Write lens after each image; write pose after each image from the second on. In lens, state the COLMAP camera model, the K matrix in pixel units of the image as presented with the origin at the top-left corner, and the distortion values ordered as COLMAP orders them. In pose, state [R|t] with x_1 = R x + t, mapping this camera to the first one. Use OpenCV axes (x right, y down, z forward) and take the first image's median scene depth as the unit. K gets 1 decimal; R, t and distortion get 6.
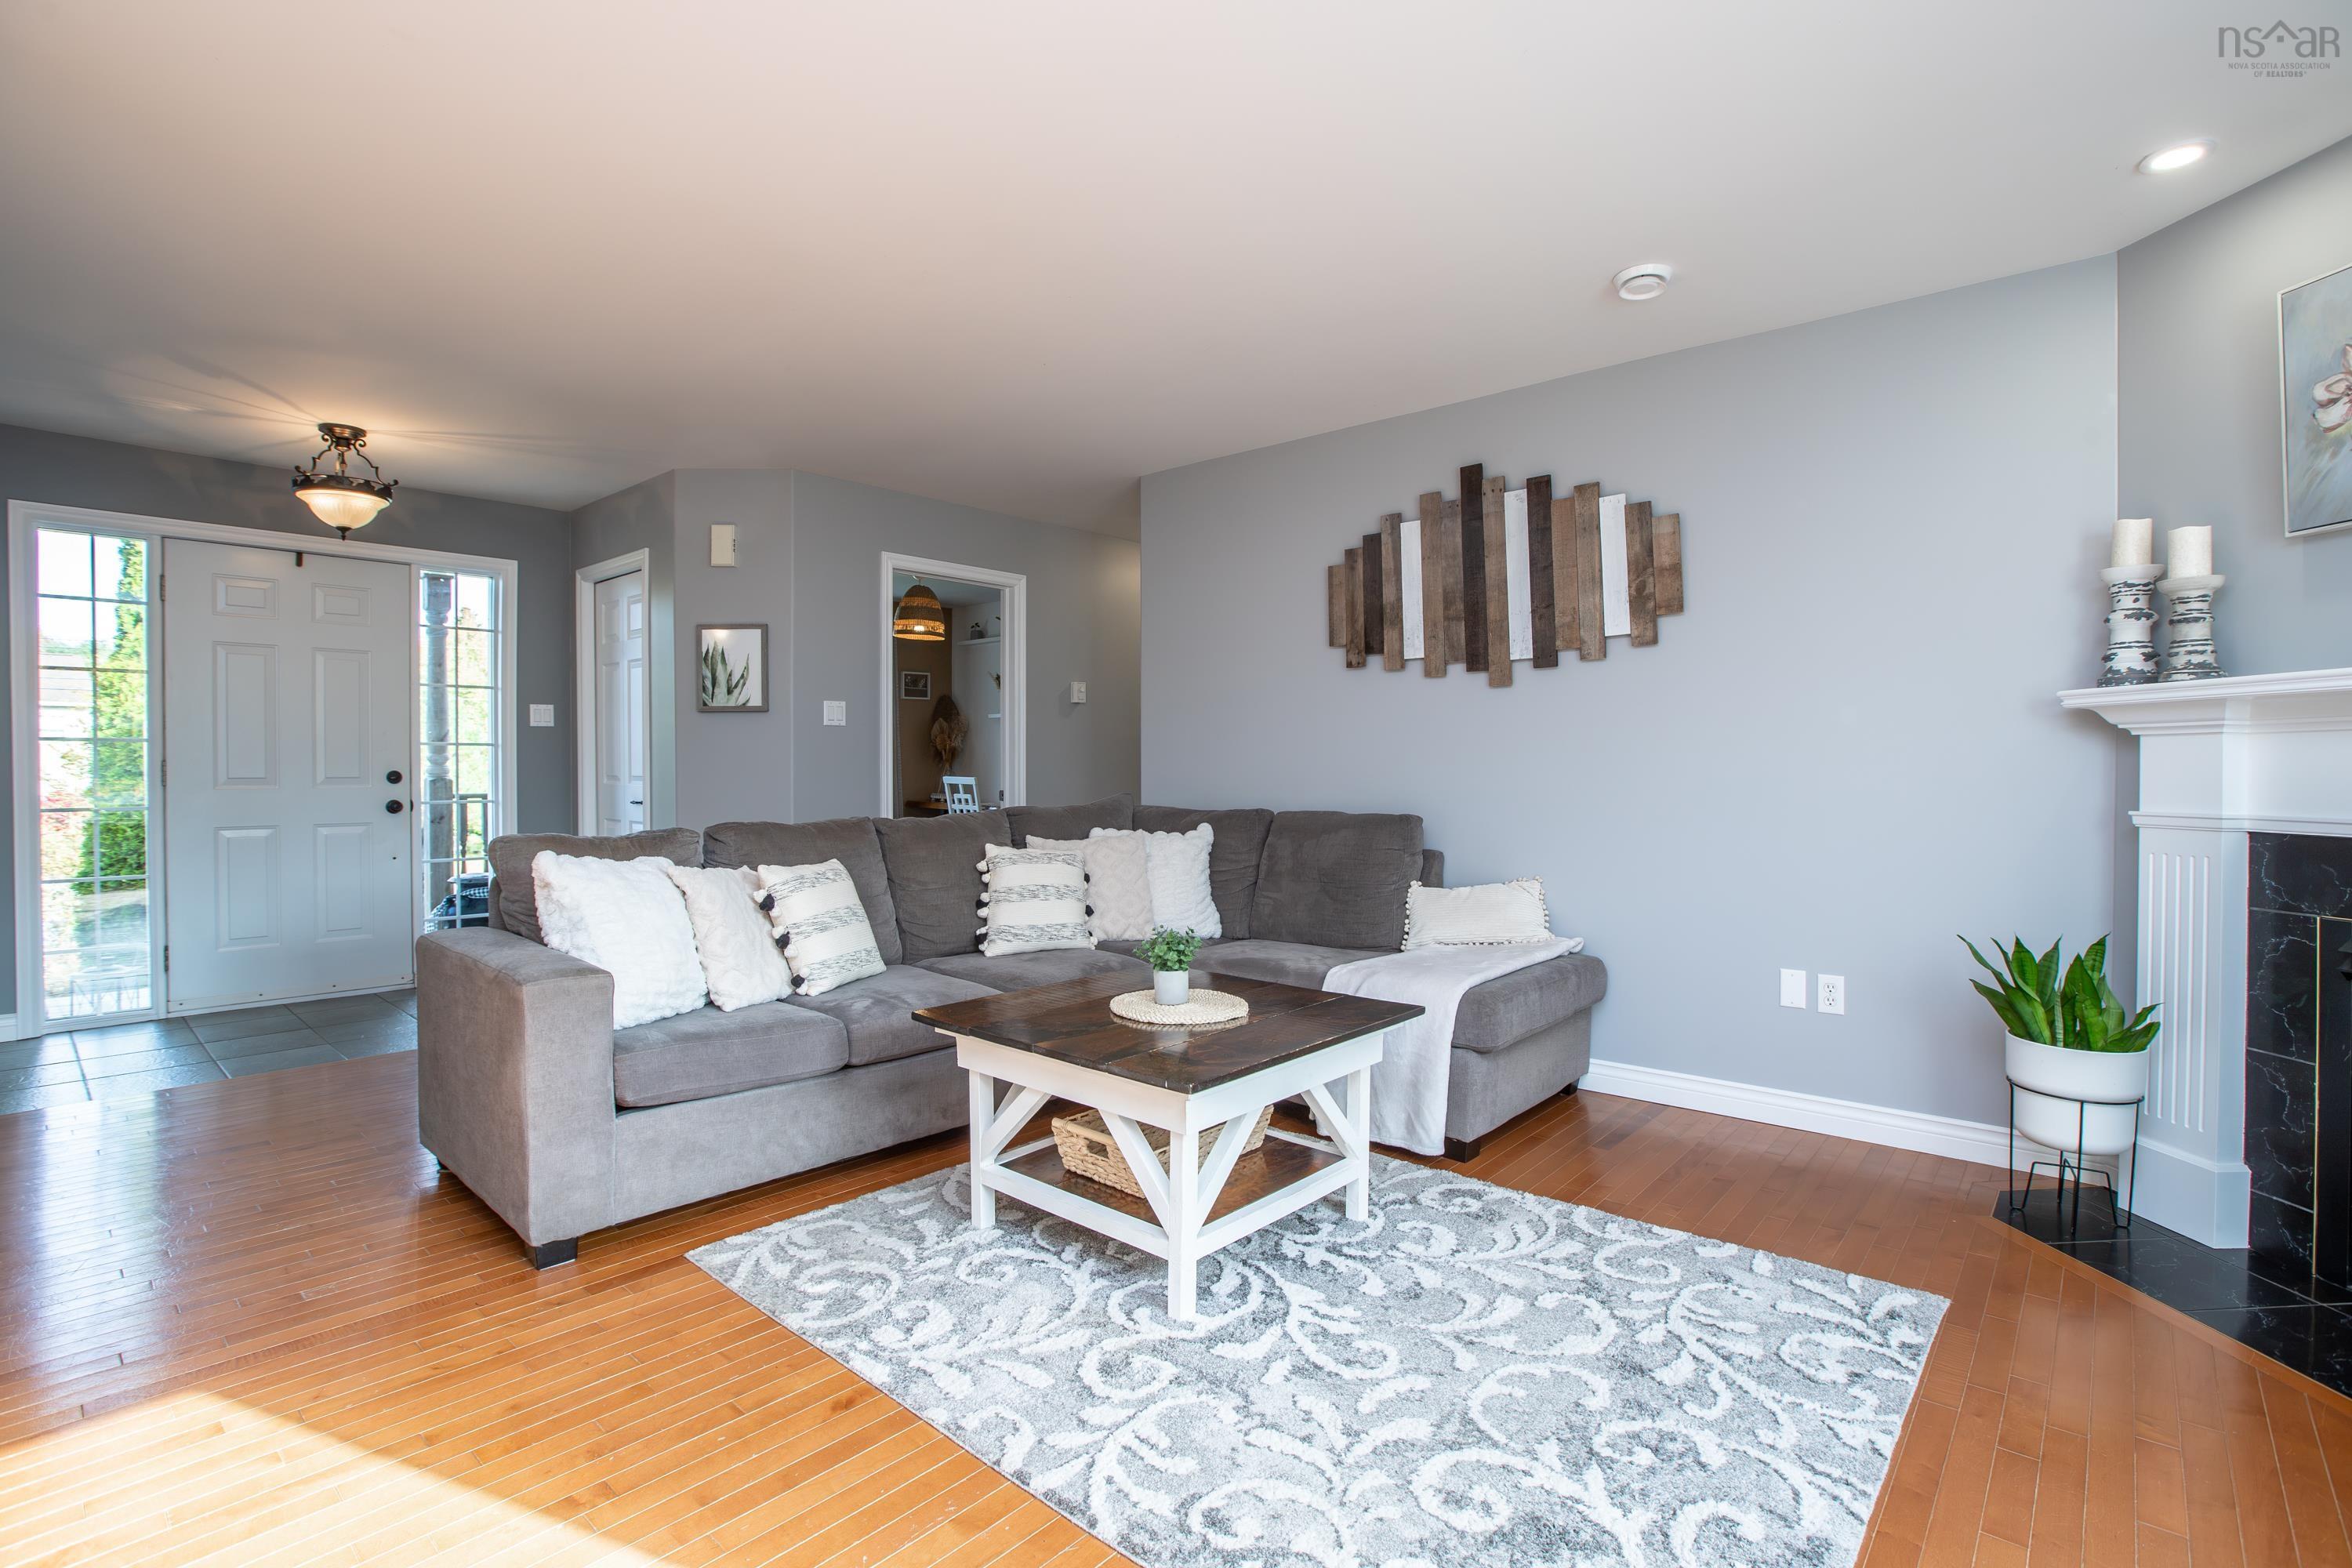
lens RADIAL K [[1113.3, 0, 1142.3], [0, 1113.3, 776.8], [0, 0, 1]] dist [-0.042702, 0.012297]
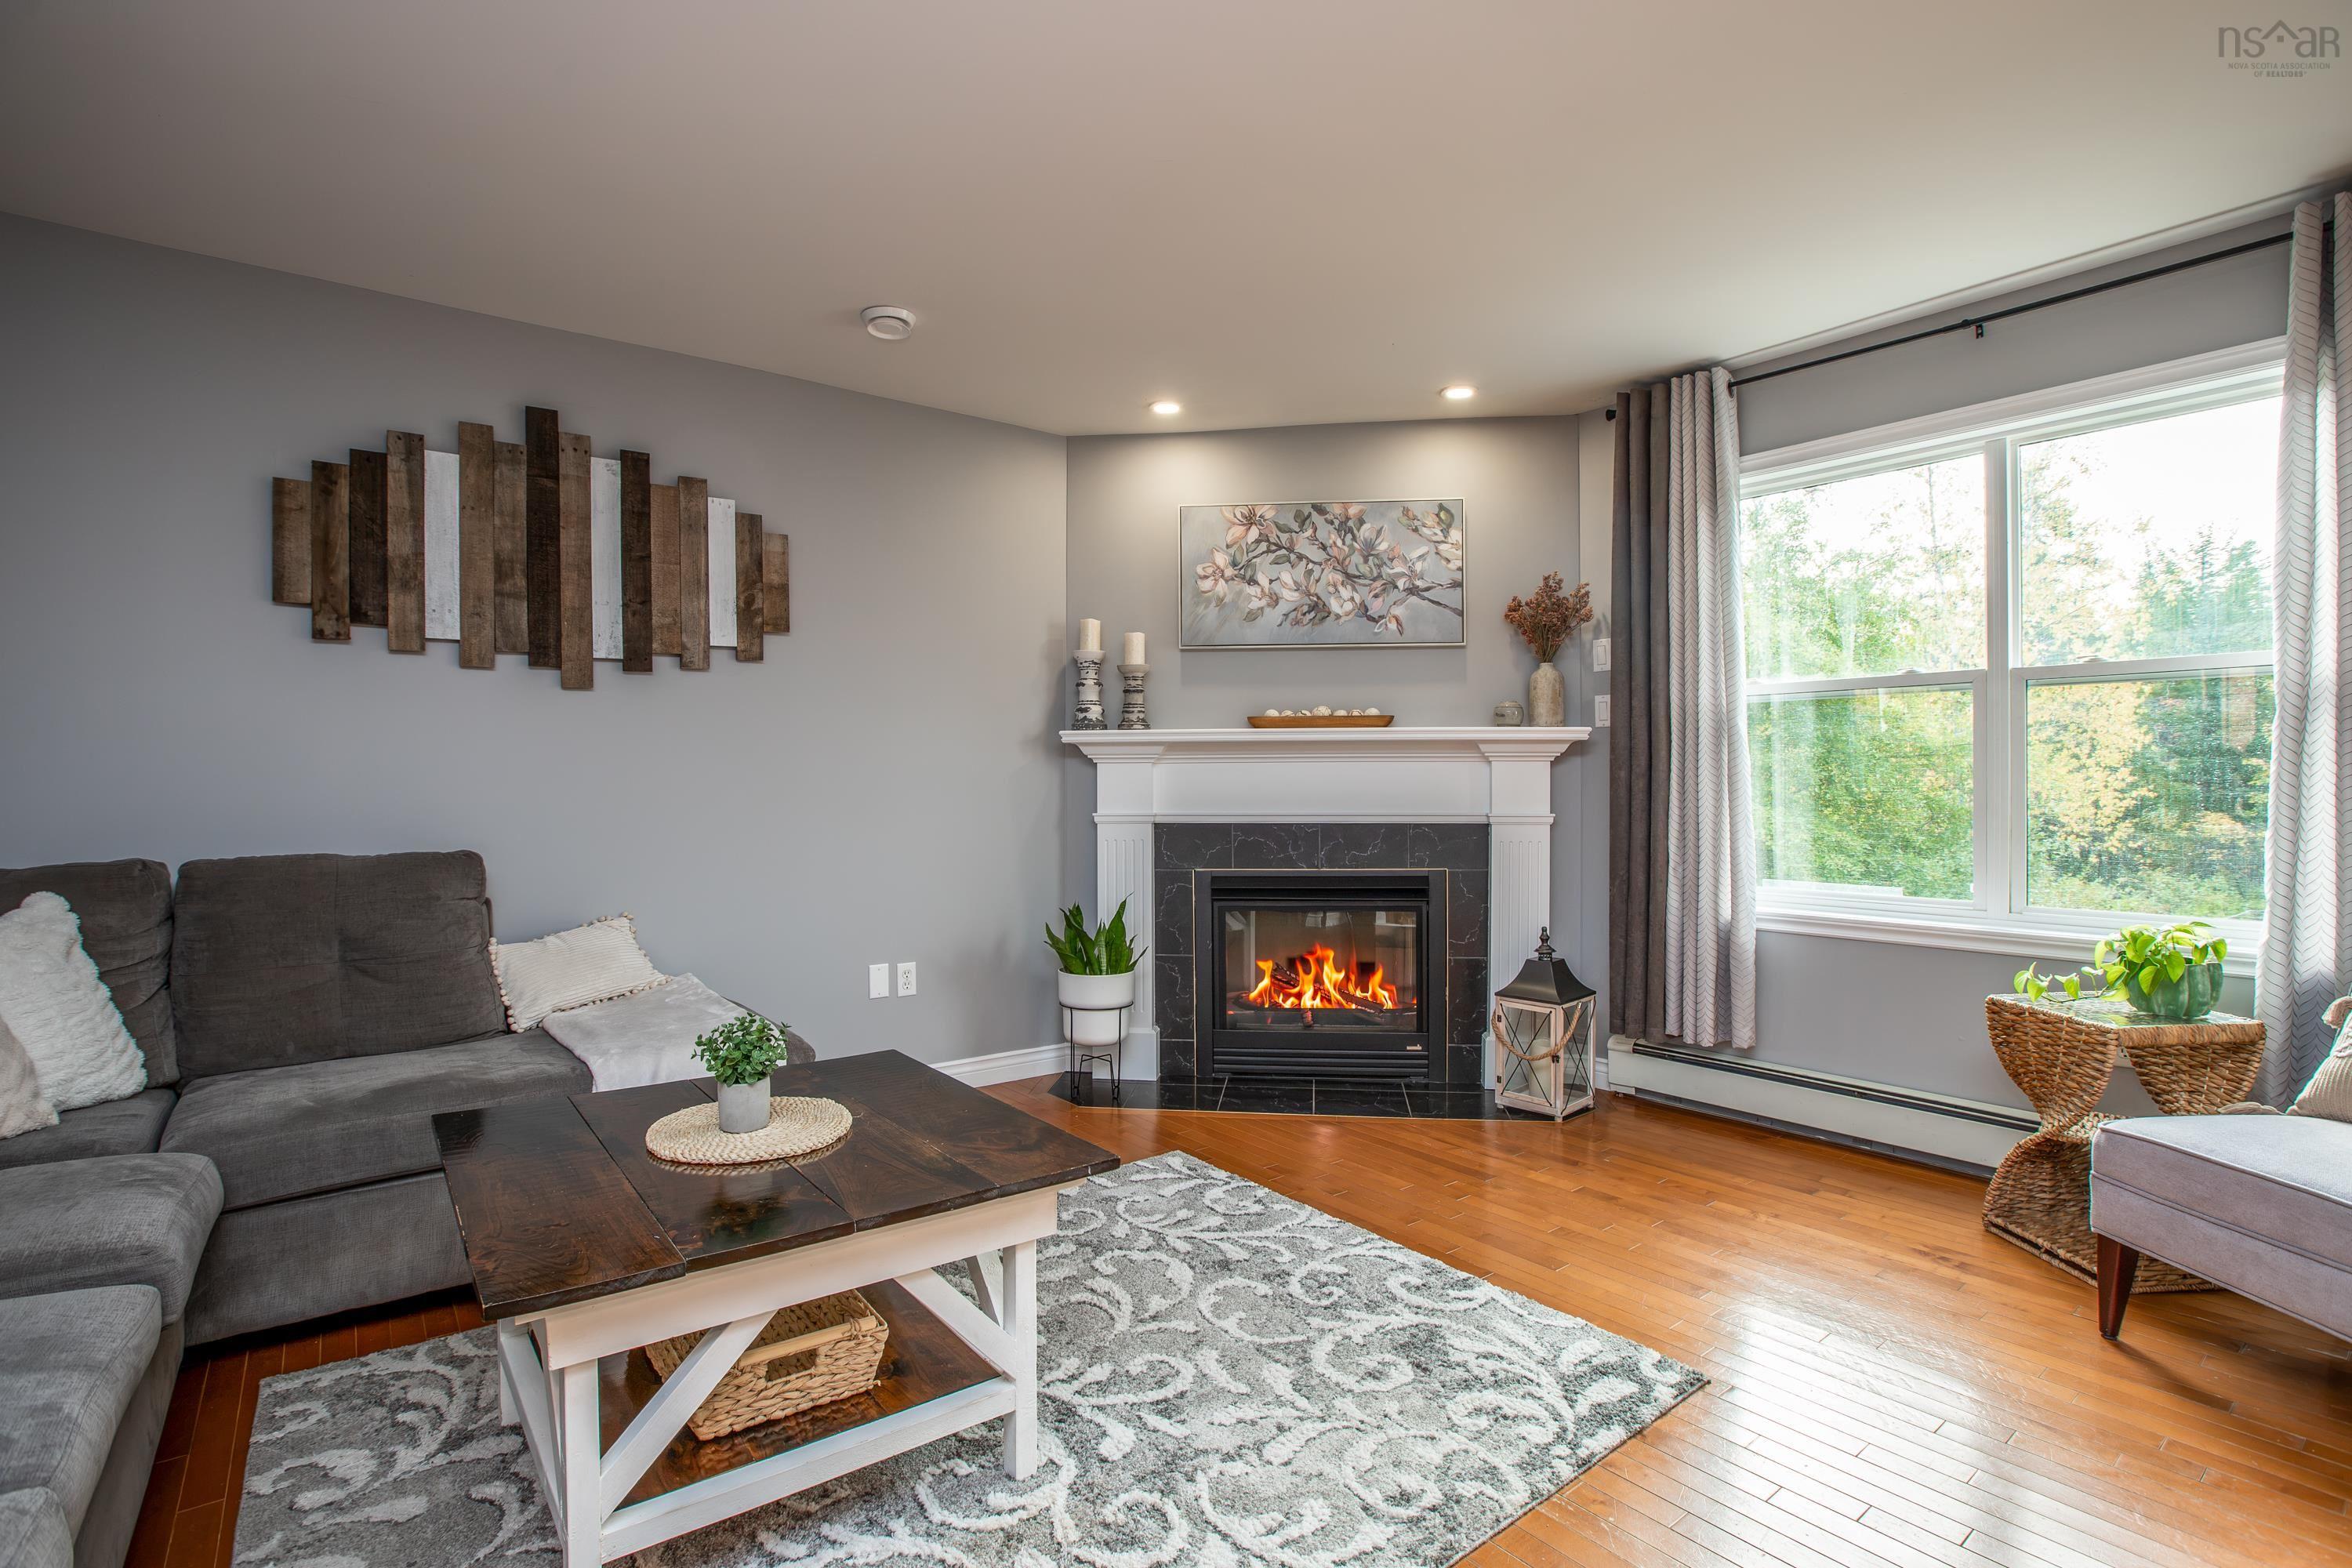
lens RADIAL K [[1113.3, 0, 1204.9], [0, 1113.3, 775.2], [0, 0, 1]] dist [-0.042702, 0.012297]
pose [[0.162271, 0.005799, 0.986729, -0.440152], [0.013968, 0.999869, -0.008174, -0.004236], [-0.986647, 0.015109, 0.162168, 0.441528]]
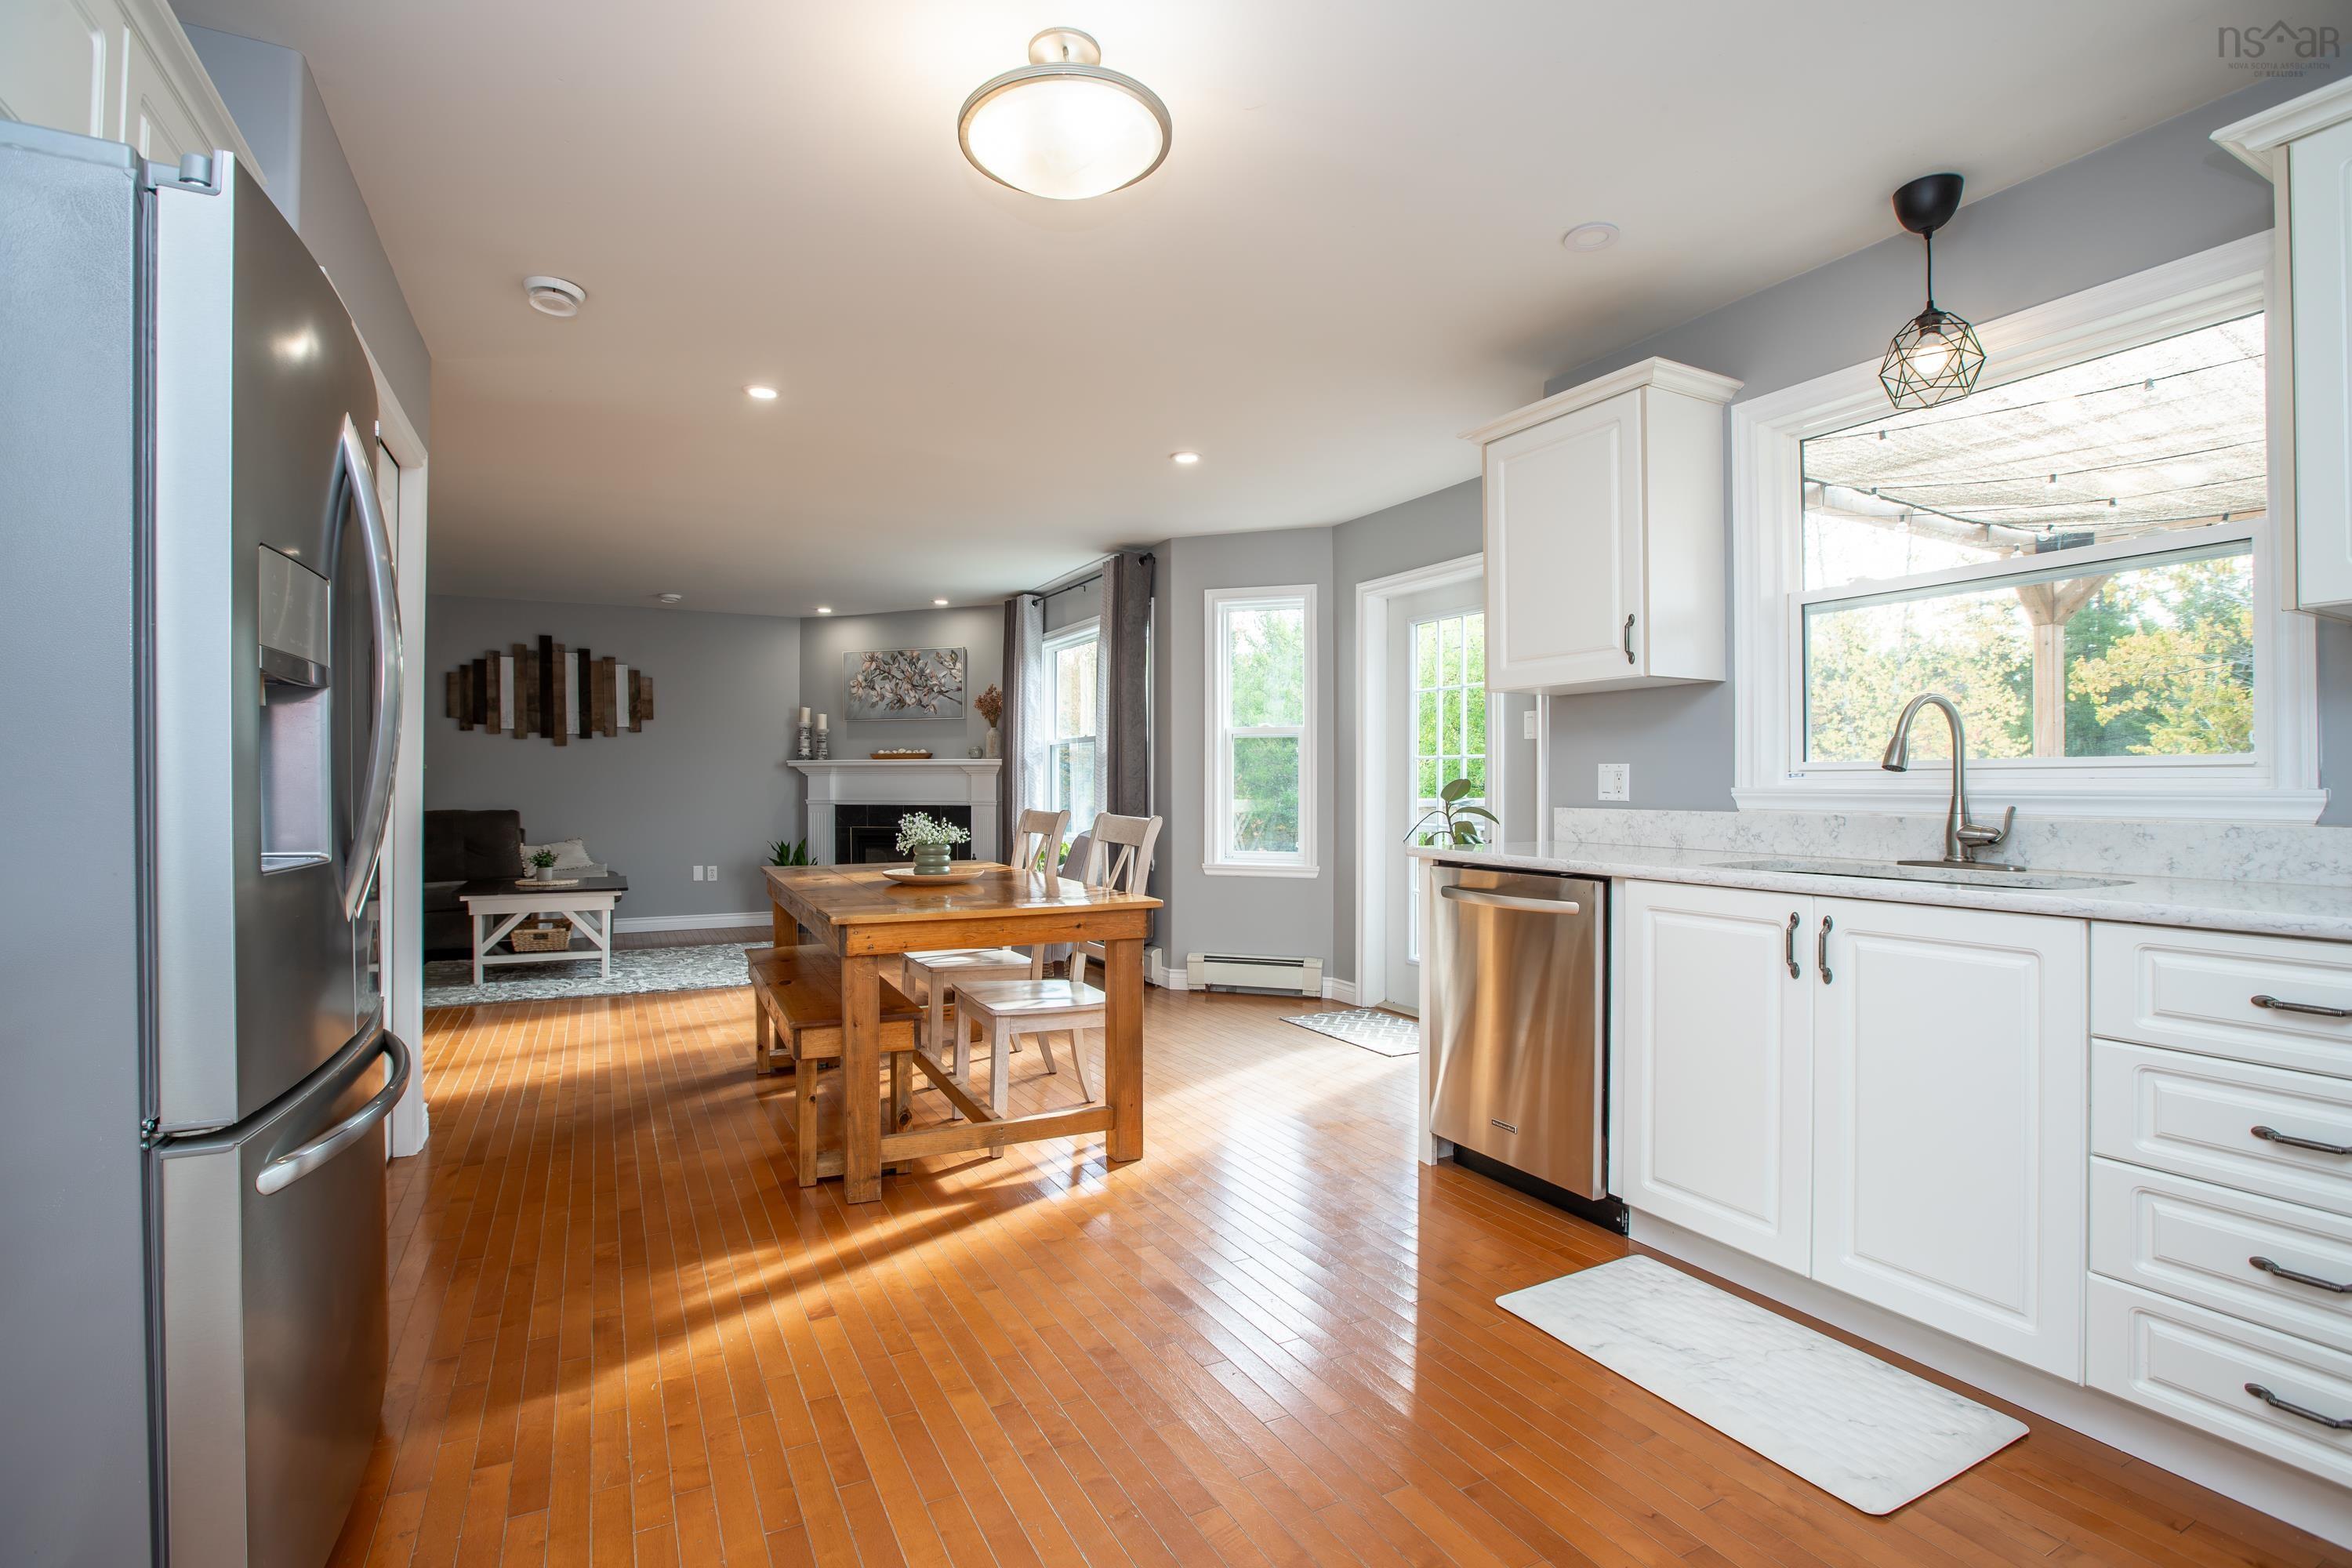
lens RADIAL K [[1113.3, 0, 1197.4], [0, 1113.3, 784.7], [0, 0, 1]] dist [-0.042702, 0.012297]
pose [[0.334834, 0.004341, 0.942267, -1.297168], [0.009054, 0.999928, -0.007824, 0.017786], [-0.942234, 0.011151, 0.334771, -0.857564]]
